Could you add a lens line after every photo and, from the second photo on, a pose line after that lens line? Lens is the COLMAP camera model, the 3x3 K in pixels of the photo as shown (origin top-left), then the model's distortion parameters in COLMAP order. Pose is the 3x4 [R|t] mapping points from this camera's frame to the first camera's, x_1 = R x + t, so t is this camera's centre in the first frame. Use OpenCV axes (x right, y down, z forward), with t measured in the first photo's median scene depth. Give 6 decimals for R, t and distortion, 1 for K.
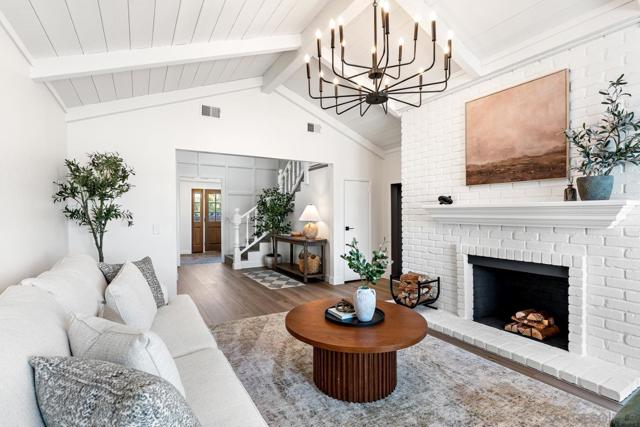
lens RADIAL K [[307.5, 0, 317.7], [0, 307.5, 212.3], [0, 0, 1]] dist [0.002232, -0.000819]
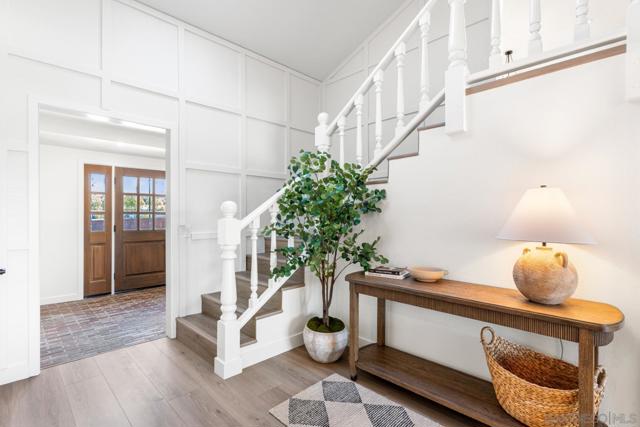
lens RADIAL K [[307.5, 0, 319.7], [0, 307.5, 214.5], [0, 0, 1]] dist [0.002232, -0.000819]
pose [[0.967588, 0.002003, 0.252525, -0.512789], [-0.002034, 0.999998, -0.000137, 0.004605], [-0.252525, -0.000381, 0.967590, 1.291732]]
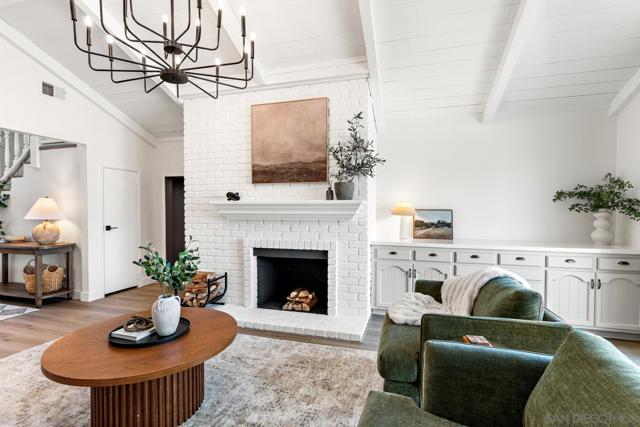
lens RADIAL K [[307.5, 0, 321.4], [0, 307.5, 213.8], [0, 0, 1]] dist [0.002232, -0.000819]
pose [[0.729658, -0.007410, 0.683772, -0.076910], [-0.003929, 0.999879, 0.015029, 0.001361], [-0.683801, -0.013653, 0.729541, 0.056956]]
